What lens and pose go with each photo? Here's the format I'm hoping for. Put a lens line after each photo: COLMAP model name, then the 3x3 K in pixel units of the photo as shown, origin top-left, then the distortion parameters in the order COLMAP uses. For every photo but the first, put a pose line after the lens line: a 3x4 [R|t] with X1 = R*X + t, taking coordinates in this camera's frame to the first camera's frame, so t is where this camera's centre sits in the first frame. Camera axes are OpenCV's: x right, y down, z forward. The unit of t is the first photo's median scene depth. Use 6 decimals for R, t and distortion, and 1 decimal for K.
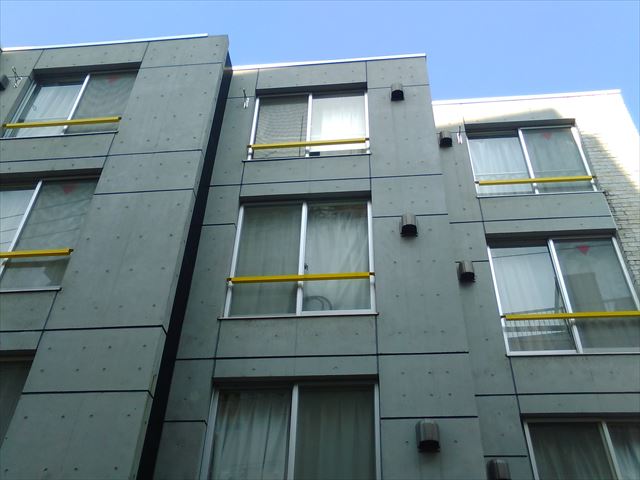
lens RADIAL K [[647.9, 0, 320.0], [0, 647.9, 240.0], [0, 0, 1]] dist [0.011536, -0.021506]
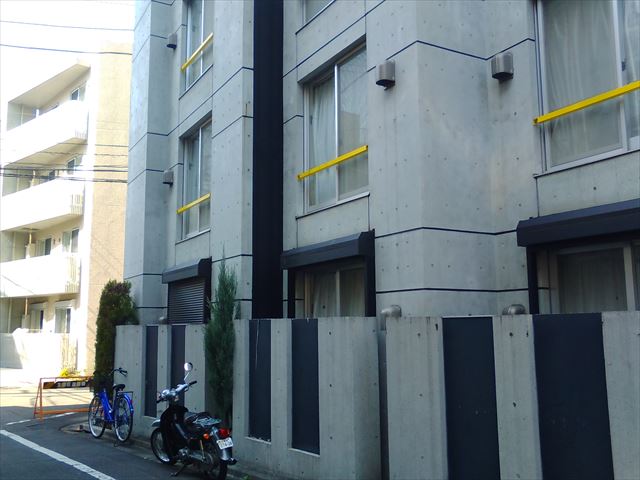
lens RADIAL K [[647.9, 0, 320.0], [0, 647.9, 240.0], [0, 0, 1]] dist [0.011536, -0.021506]
pose [[0.571459, -0.141728, -0.808299, 0.905290], [0.553946, 0.793330, 0.252531, 0.158355], [0.605457, -0.592065, 0.531865, 0.117483]]
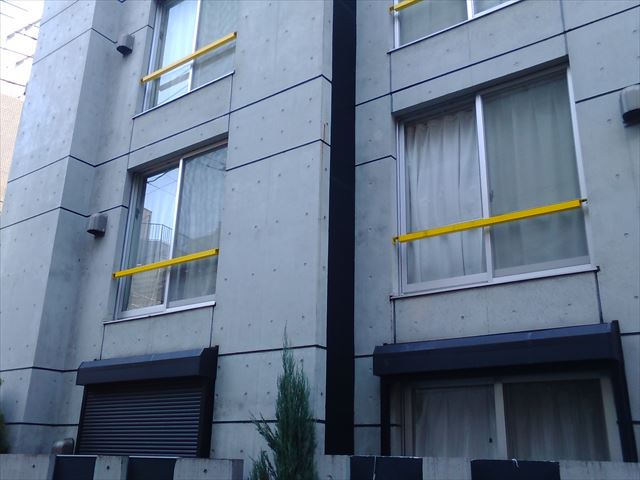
lens RADIAL K [[647.9, 0, 320.0], [0, 647.9, 240.0], [0, 0, 1]] dist [0.011536, -0.021506]
pose [[0.852645, -0.176446, -0.491796, 0.184157], [0.336918, 0.905096, 0.259399, 0.096624], [0.399353, -0.386870, 0.831173, 0.078227]]
